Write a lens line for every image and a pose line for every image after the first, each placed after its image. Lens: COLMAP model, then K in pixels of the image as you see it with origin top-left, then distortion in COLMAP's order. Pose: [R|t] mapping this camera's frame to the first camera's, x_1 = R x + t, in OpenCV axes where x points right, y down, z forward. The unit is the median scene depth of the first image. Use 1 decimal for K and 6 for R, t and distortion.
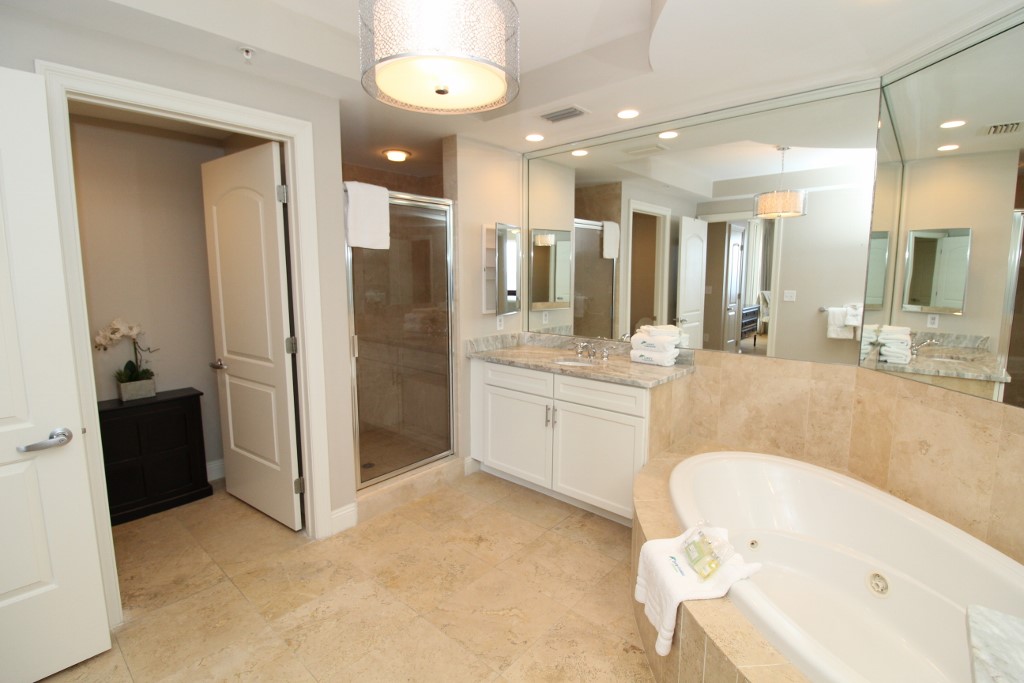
lens RADIAL K [[472.3, 0, 509.7], [0, 472.3, 338.9], [0, 0, 1]] dist [-0.009250, -0.000320]
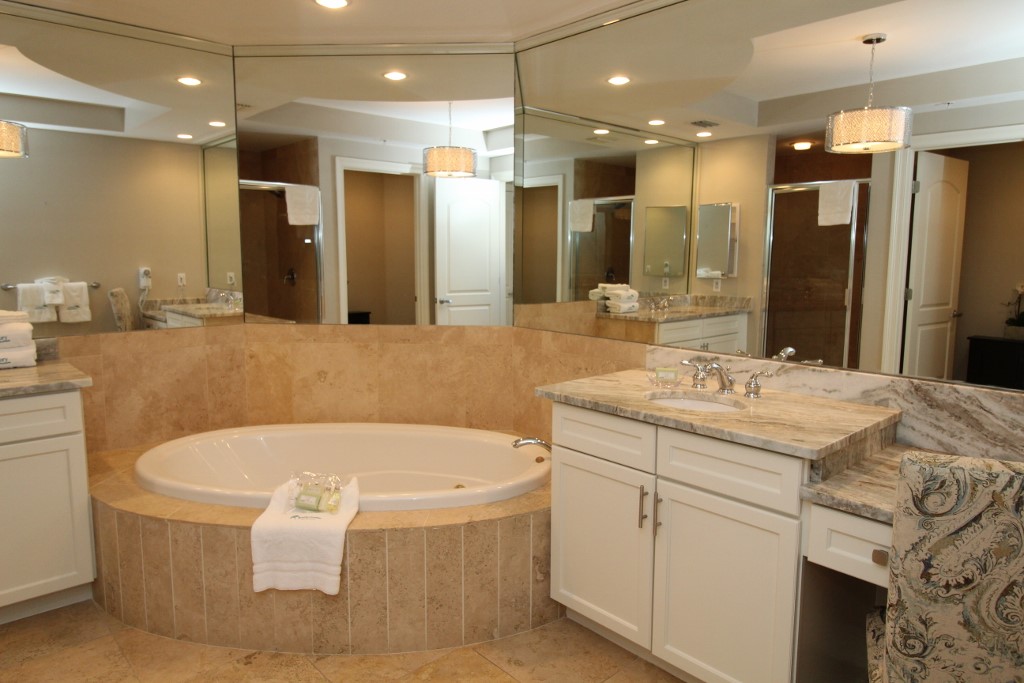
lens RADIAL K [[681.7, 0, 509.7], [0, 681.7, 337.6], [0, 0, 1]] dist [-0.009520, -0.001608]
pose [[0.109538, -0.126666, 0.985879, -0.655932], [0.129803, 0.985176, 0.112154, -0.003218], [-0.985471, 0.115685, 0.124356, 0.231418]]
